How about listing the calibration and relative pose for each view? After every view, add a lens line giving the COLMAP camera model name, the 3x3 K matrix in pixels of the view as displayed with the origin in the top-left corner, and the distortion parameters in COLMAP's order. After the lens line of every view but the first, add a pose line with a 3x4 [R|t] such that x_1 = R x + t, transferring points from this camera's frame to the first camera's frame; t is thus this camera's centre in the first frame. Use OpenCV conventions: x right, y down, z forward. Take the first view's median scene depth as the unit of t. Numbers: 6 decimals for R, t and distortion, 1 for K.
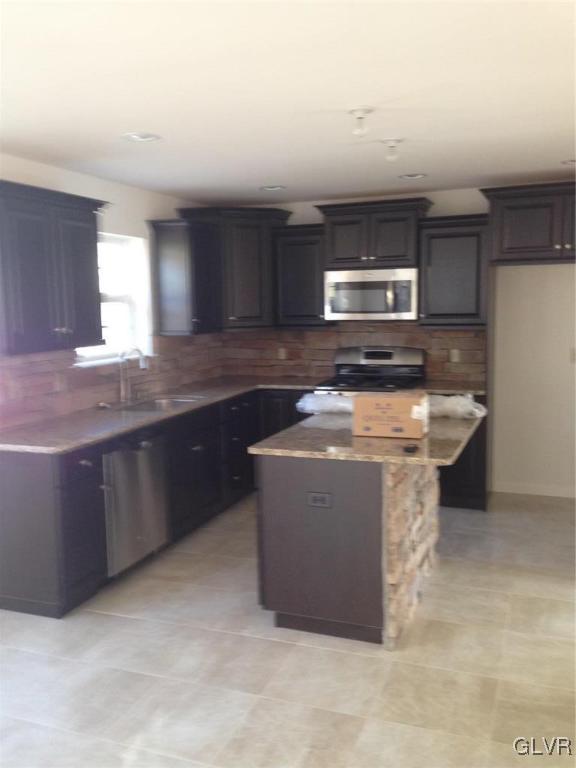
lens RADIAL K [[726.7, 0, 263.9], [0, 726.7, 384.2], [0, 0, 1]] dist [0.069319, 0.001947]
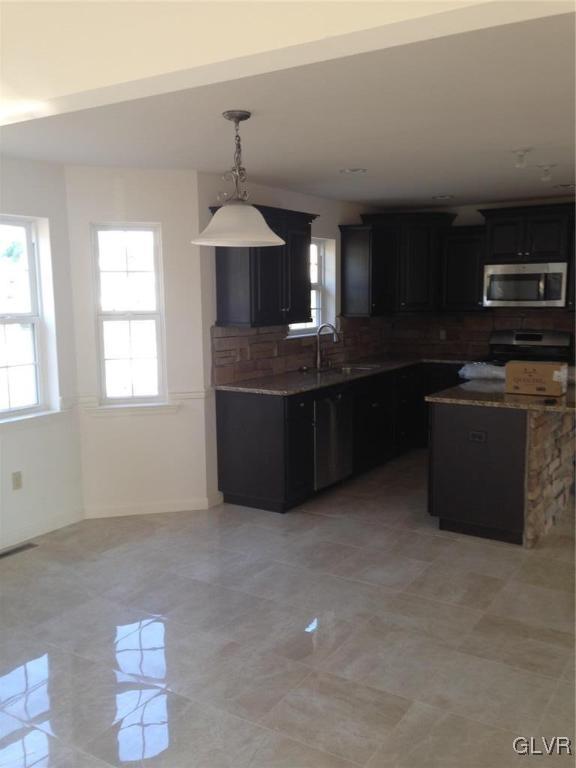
lens RADIAL K [[726.7, 0, 263.9], [0, 726.7, 384.2], [0, 0, 1]] dist [0.069319, 0.001947]
pose [[0.980895, 0.035385, -0.191293, -0.046513], [-0.032238, 0.999289, 0.019542, 0.038382], [0.191848, -0.013002, 0.981338, -0.342619]]
